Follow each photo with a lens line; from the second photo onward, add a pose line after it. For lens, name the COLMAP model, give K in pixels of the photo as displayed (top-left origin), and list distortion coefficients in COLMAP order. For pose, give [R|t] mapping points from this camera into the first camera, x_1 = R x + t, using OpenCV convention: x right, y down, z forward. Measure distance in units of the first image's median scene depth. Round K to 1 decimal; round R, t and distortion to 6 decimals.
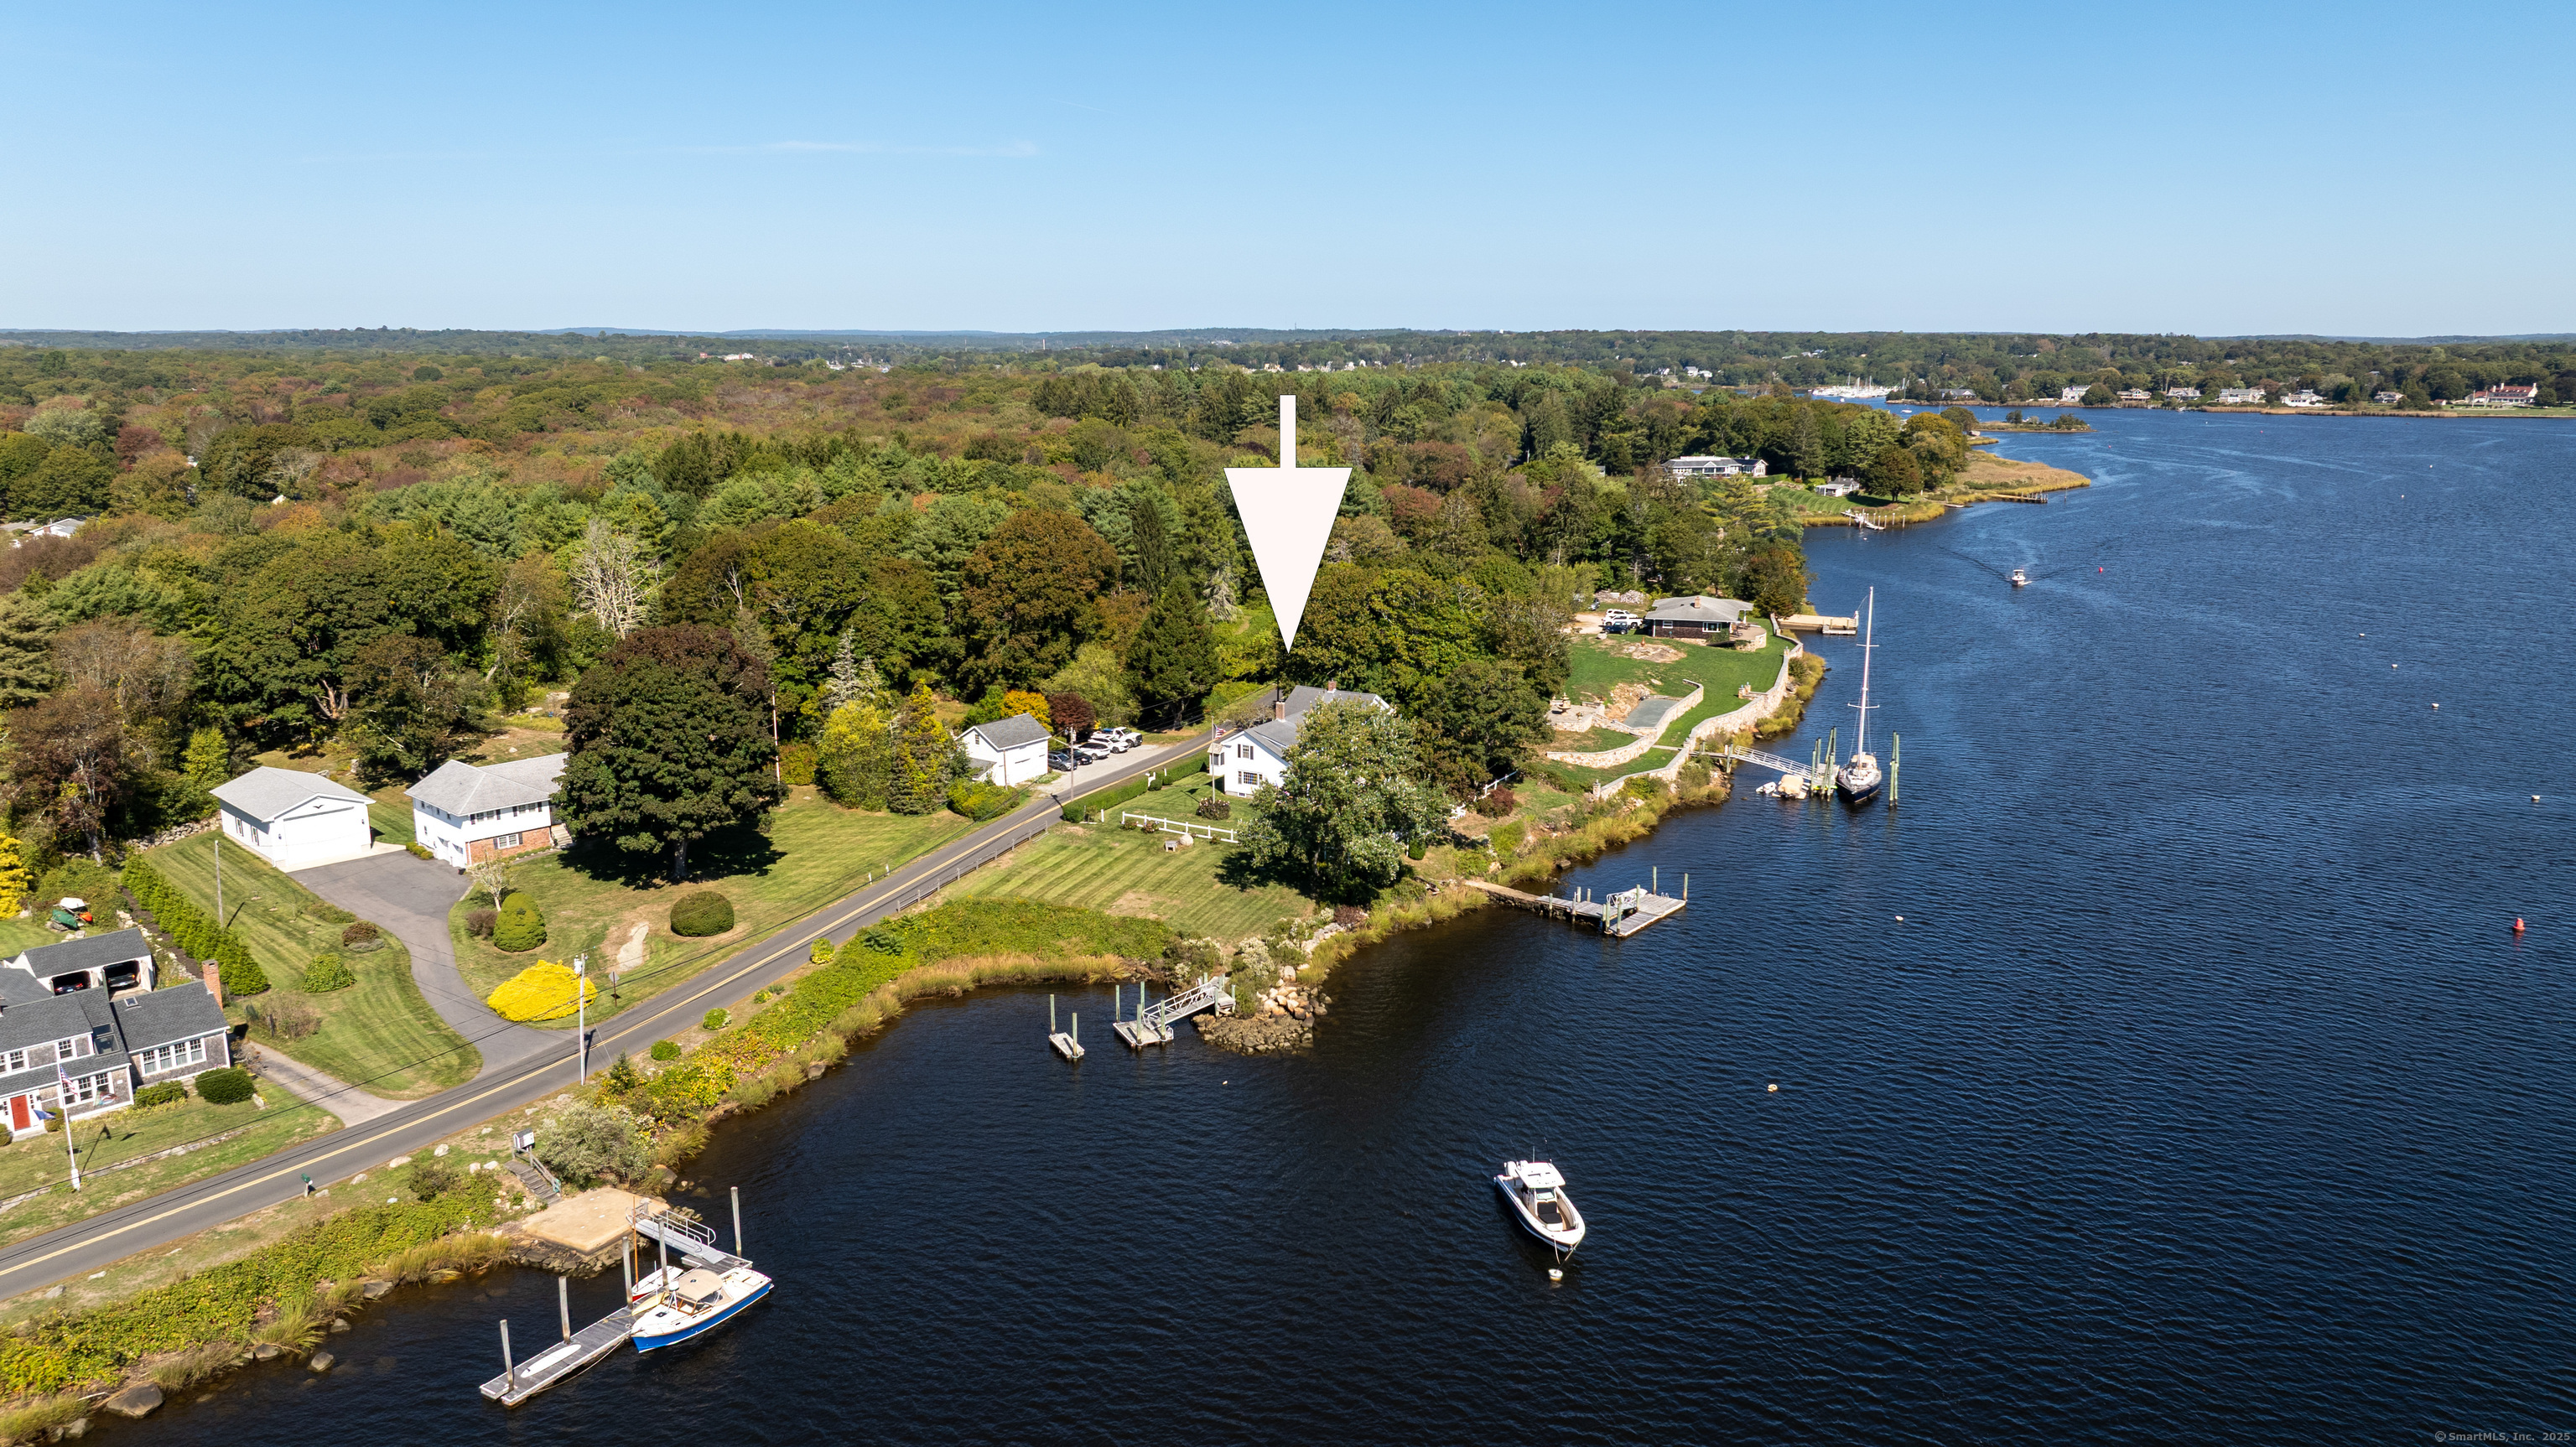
lens RADIAL K [[1852.6, 0, 1281.5], [0, 1852.6, 722.2], [0, 0, 1]] dist [-0.046601, 0.013072]
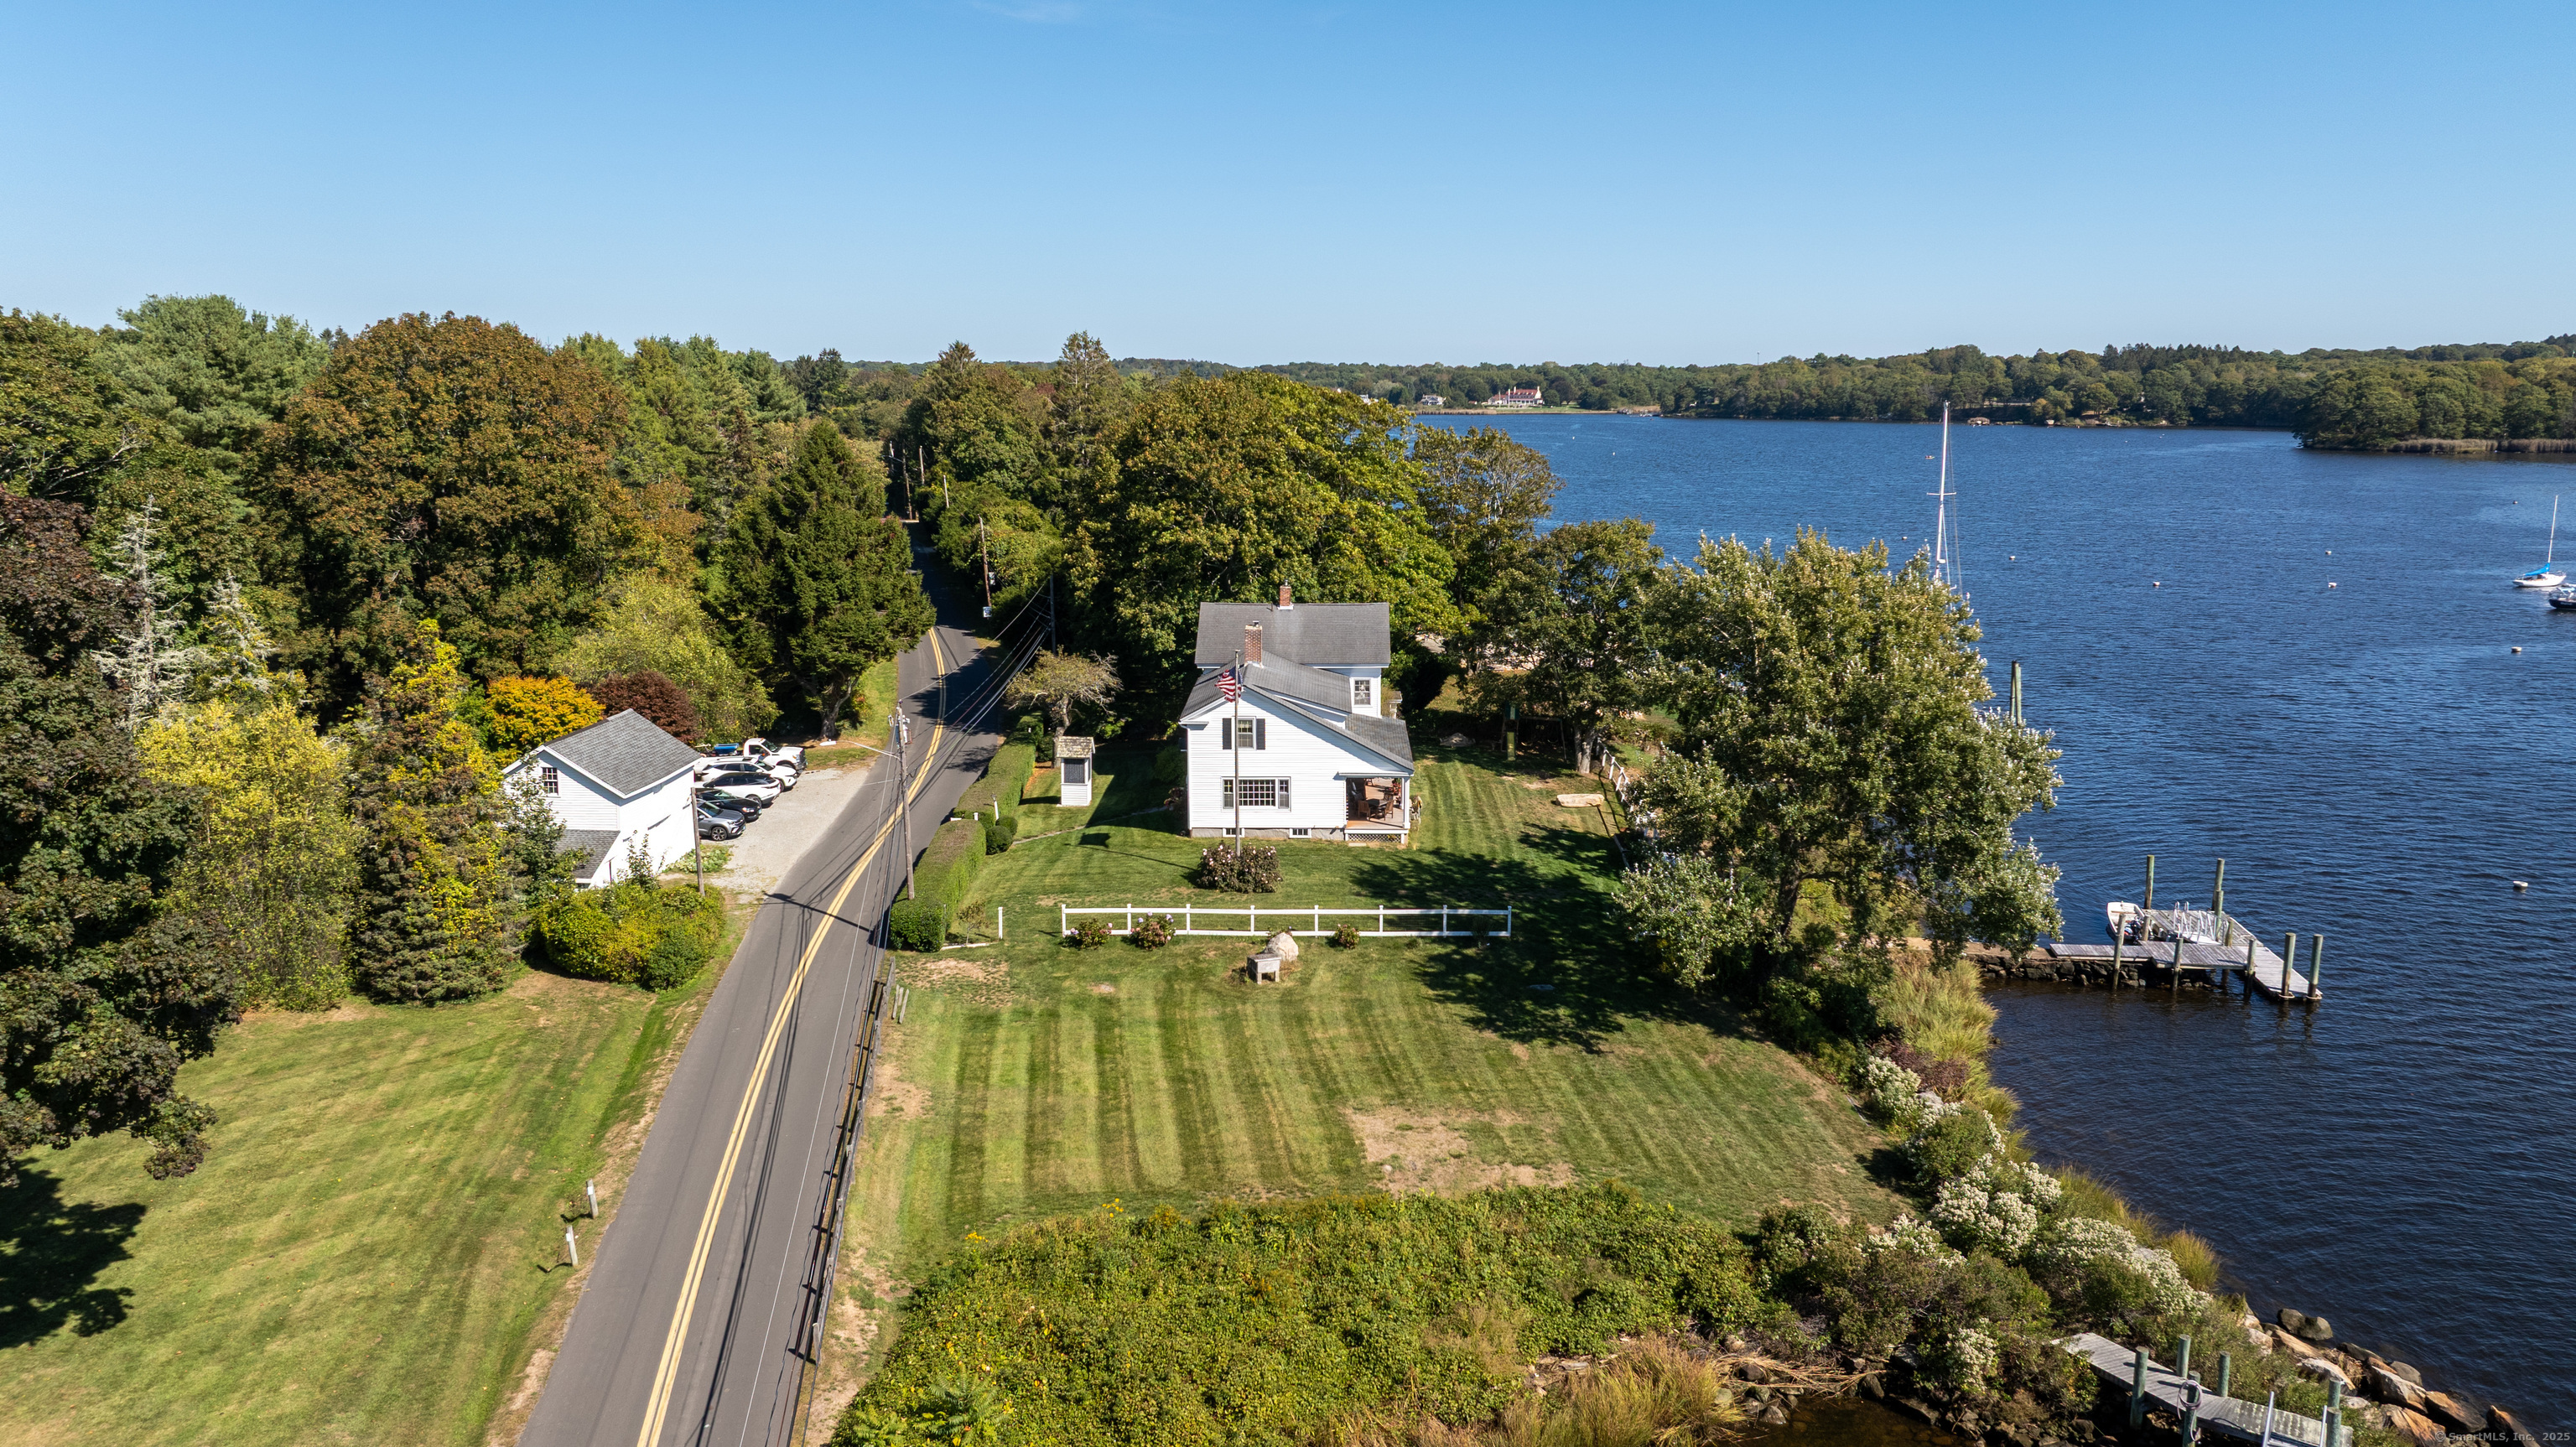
lens RADIAL K [[1843.0, 0, 1289.6], [0, 1843.0, 723.5], [0, 0, 1]] dist [-0.056729, 0.034123]
pose [[0.856158, -0.093451, 0.508194, -0.235619], [0.107430, 0.994211, 0.001835, 0.014098], [-0.505423, 0.053024, 0.861241, 0.623565]]
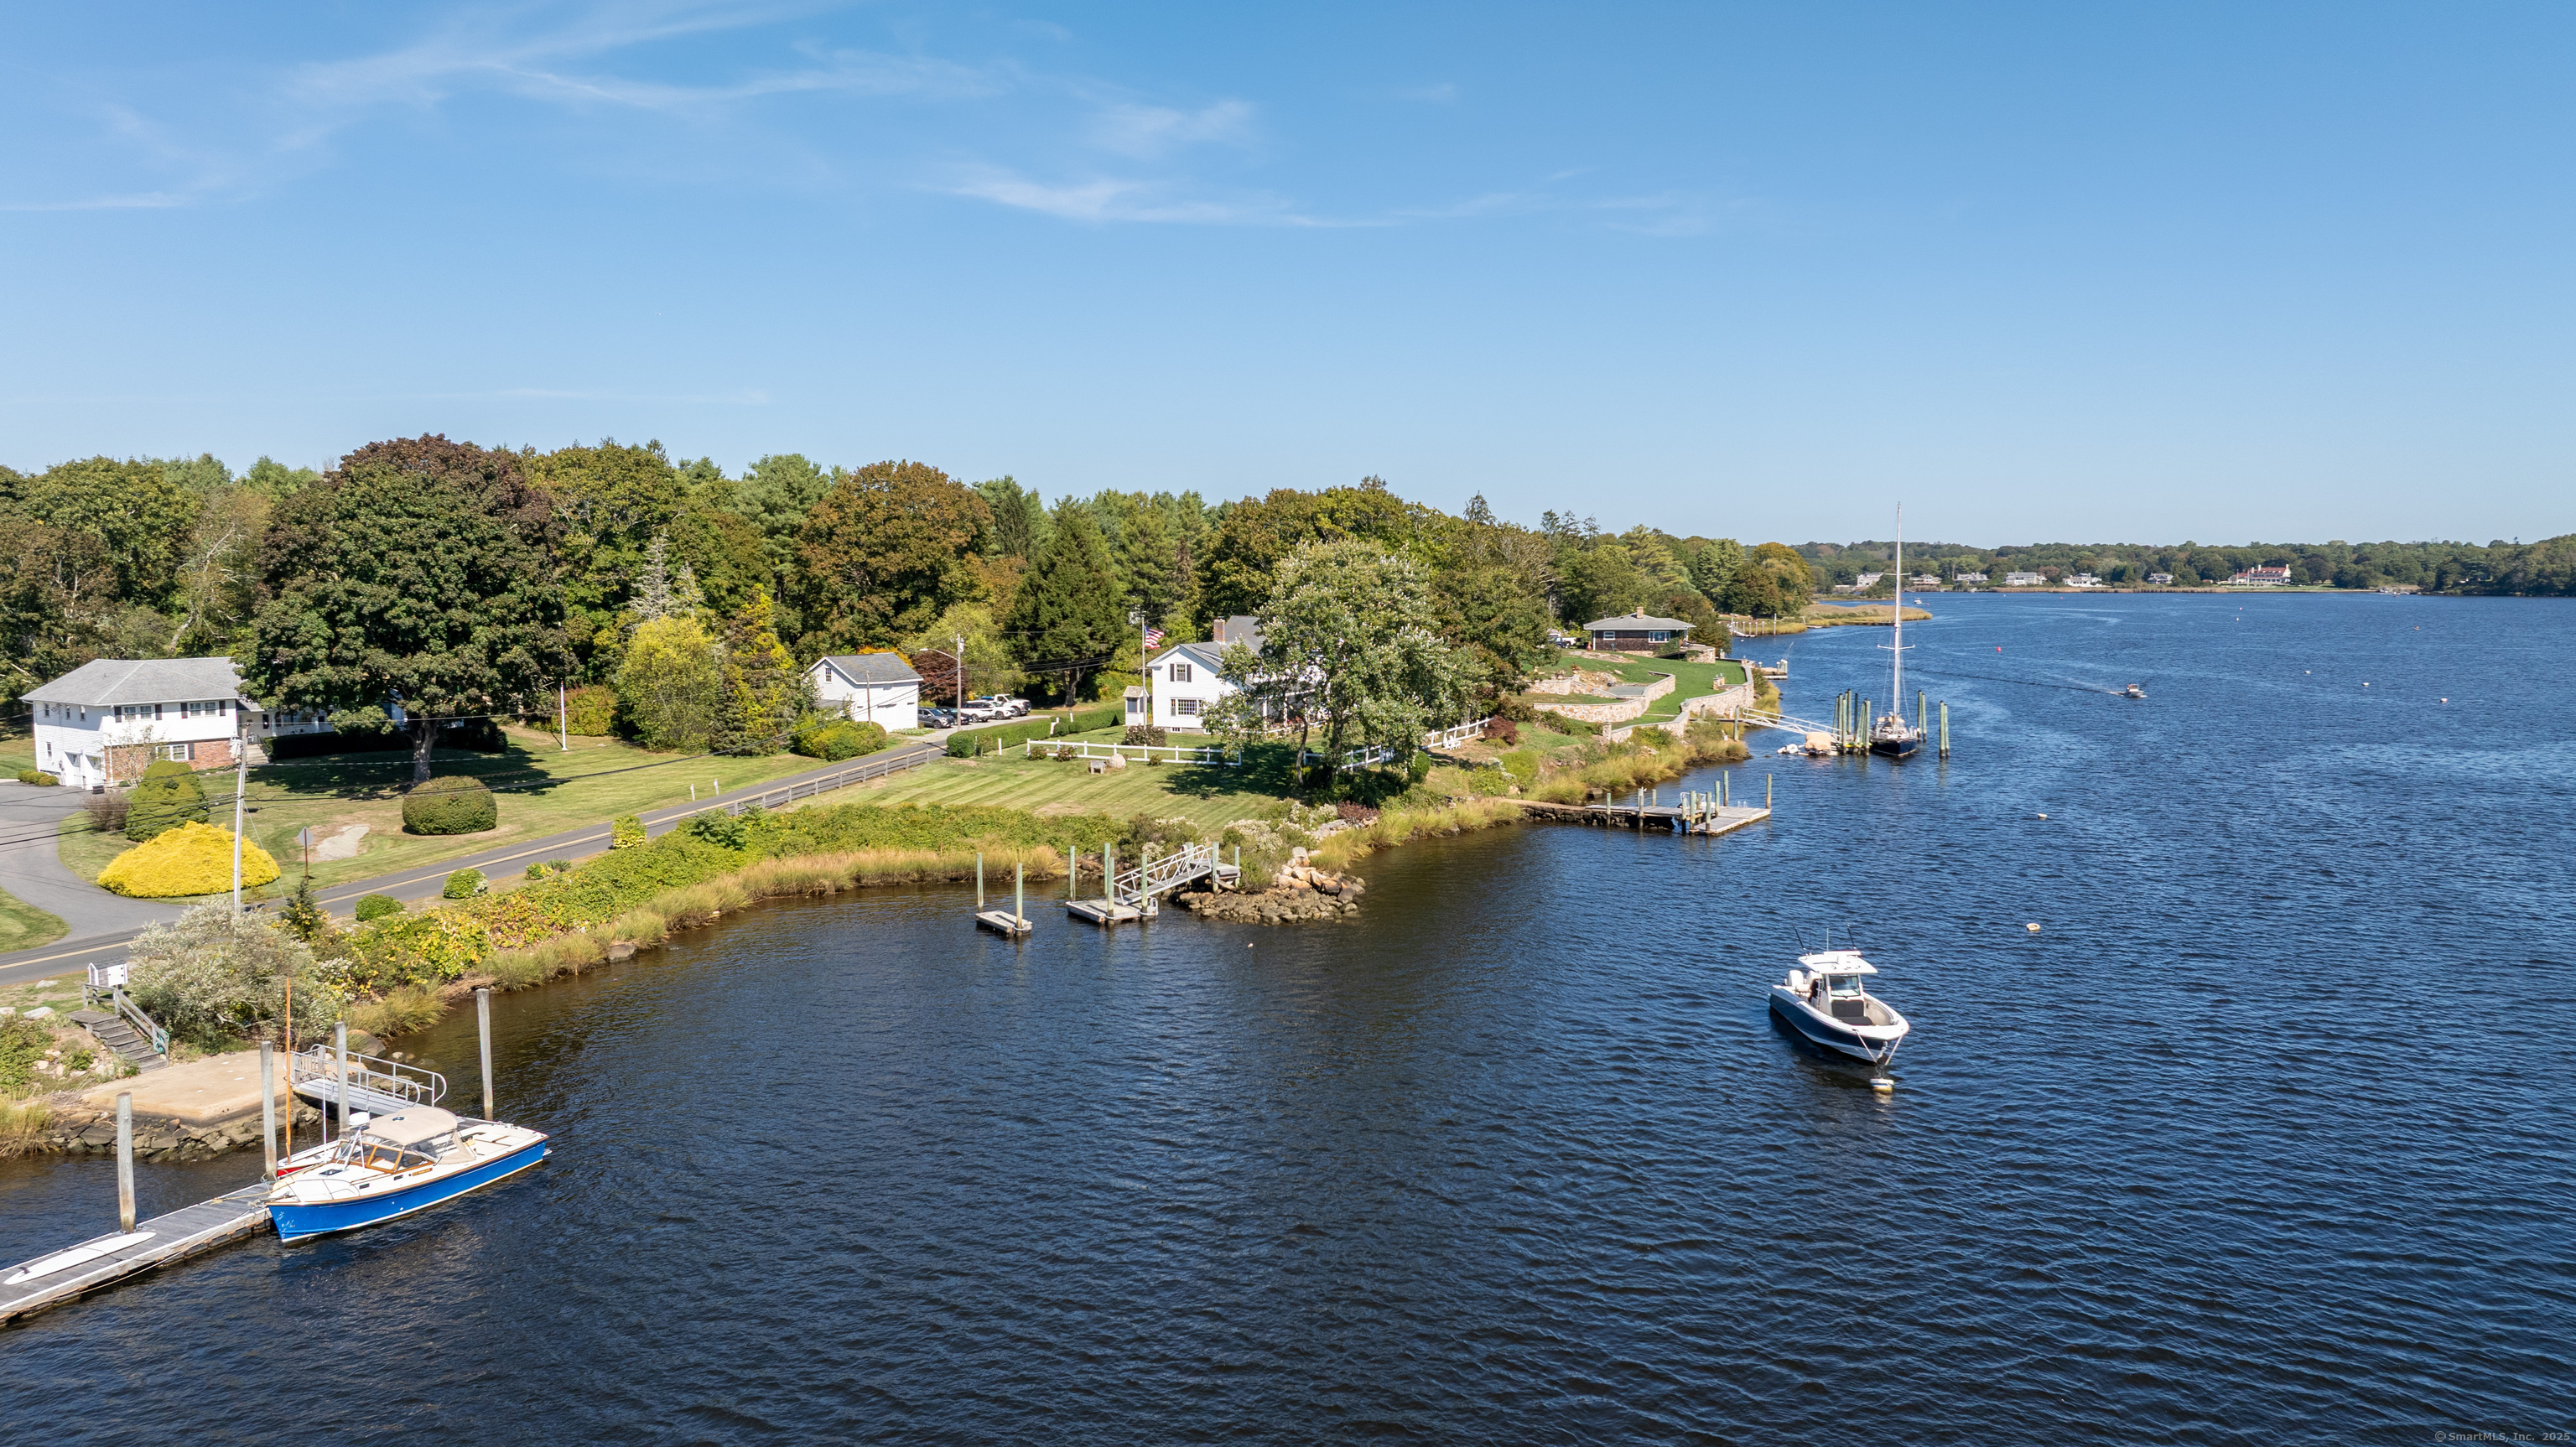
lens RADIAL K [[1843.0, 0, 1293.6], [0, 1843.0, 710.9], [0, 0, 1]] dist [-0.056729, 0.034123]
pose [[0.992763, -0.011476, 0.119543, -0.066127], [0.027719, 0.990442, -0.135116, 0.140299], [-0.116850, 0.137452, 0.983592, 0.232400]]
